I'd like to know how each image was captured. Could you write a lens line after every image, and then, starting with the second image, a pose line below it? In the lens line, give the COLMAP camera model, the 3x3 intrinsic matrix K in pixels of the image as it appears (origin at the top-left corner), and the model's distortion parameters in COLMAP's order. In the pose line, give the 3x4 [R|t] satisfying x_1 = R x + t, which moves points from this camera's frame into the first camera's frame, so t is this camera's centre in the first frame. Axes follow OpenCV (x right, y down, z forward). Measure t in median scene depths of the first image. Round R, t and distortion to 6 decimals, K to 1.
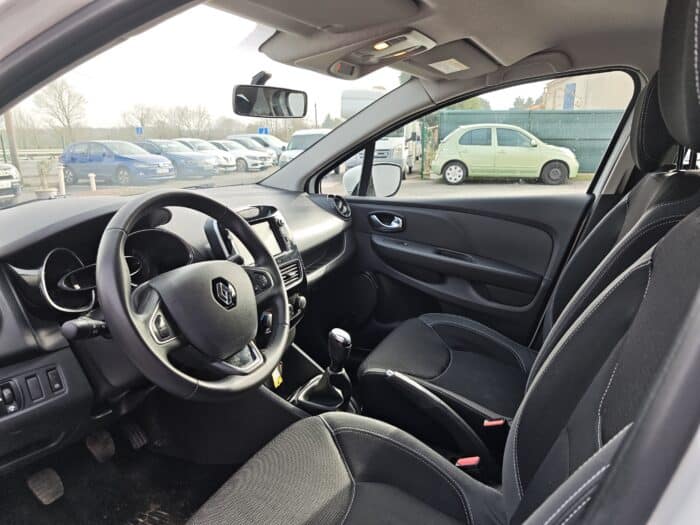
lens RADIAL K [[486.0, 0, 354.5], [0, 486.0, 264.6], [0, 0, 1]] dist [0.000289, 0.000461]
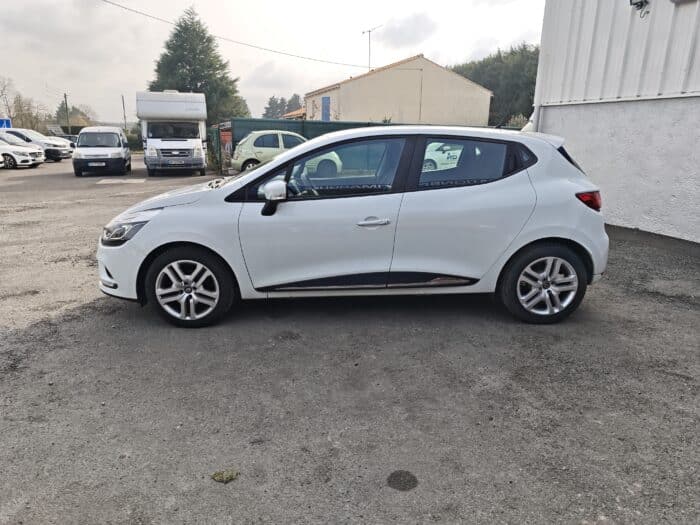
lens RADIAL K [[486.0, 0, 347.1], [0, 486.0, 263.3], [0, 0, 1]] dist [0.000289, 0.000461]
pose [[0.893769, -0.092939, 0.438793, -0.120463], [0.089622, 0.995573, 0.028320, 0.031975], [-0.439483, 0.014014, 0.898142, -0.185839]]
